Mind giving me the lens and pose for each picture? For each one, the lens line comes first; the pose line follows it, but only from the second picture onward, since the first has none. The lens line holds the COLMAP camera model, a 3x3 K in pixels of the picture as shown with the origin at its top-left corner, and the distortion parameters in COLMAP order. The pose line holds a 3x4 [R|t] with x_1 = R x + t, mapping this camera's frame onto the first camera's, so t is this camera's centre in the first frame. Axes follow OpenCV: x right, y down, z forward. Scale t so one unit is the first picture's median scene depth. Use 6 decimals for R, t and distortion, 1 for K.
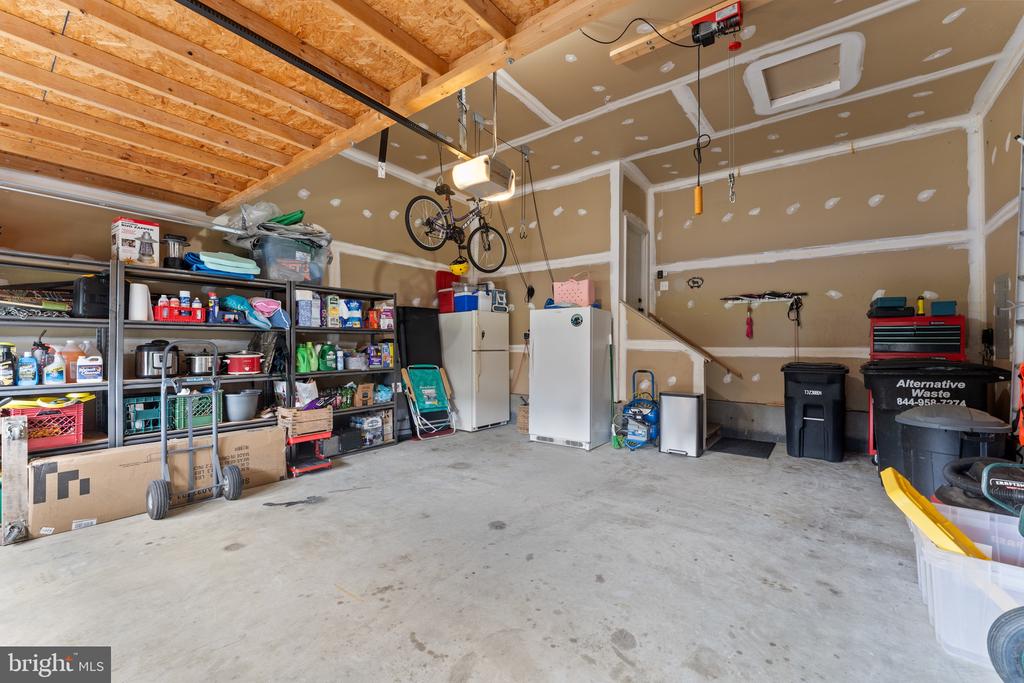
lens RADIAL K [[422.8, 0, 512.3], [0, 422.8, 347.2], [0, 0, 1]] dist [-0.001462, -0.000206]
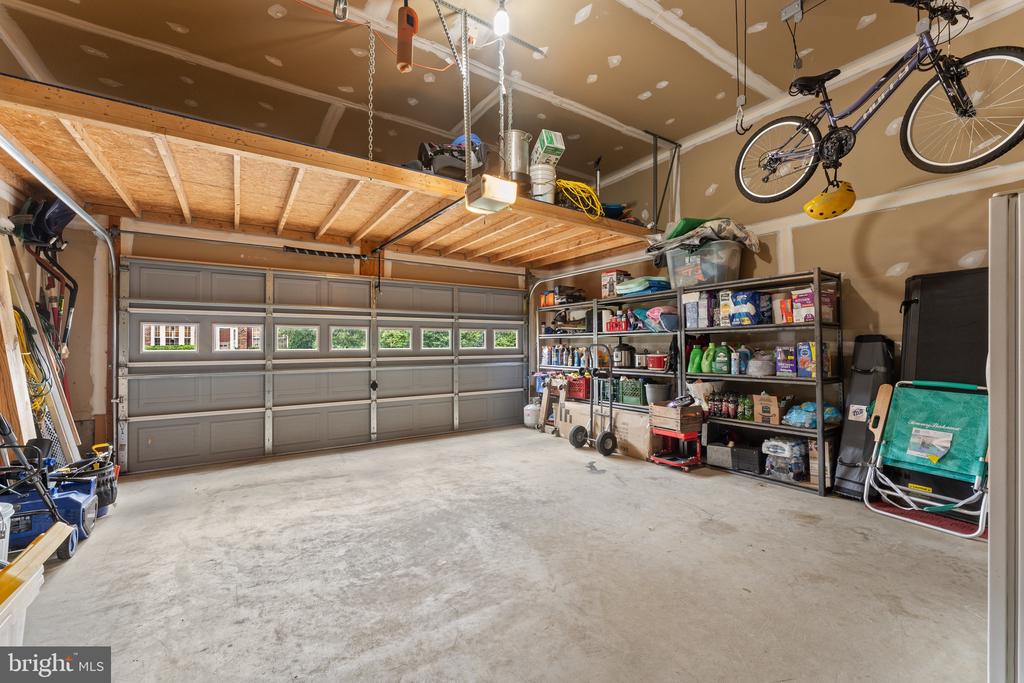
lens RADIAL K [[422.8, 0, 512.3], [0, 422.8, 347.2], [0, 0, 1]] dist [-0.001462, -0.000206]
pose [[-0.329640, 0.001199, -0.944106, 0.602099], [0.001628, 0.999998, 0.000702, -0.004168], [0.944105, -0.001306, -0.329641, 0.898965]]
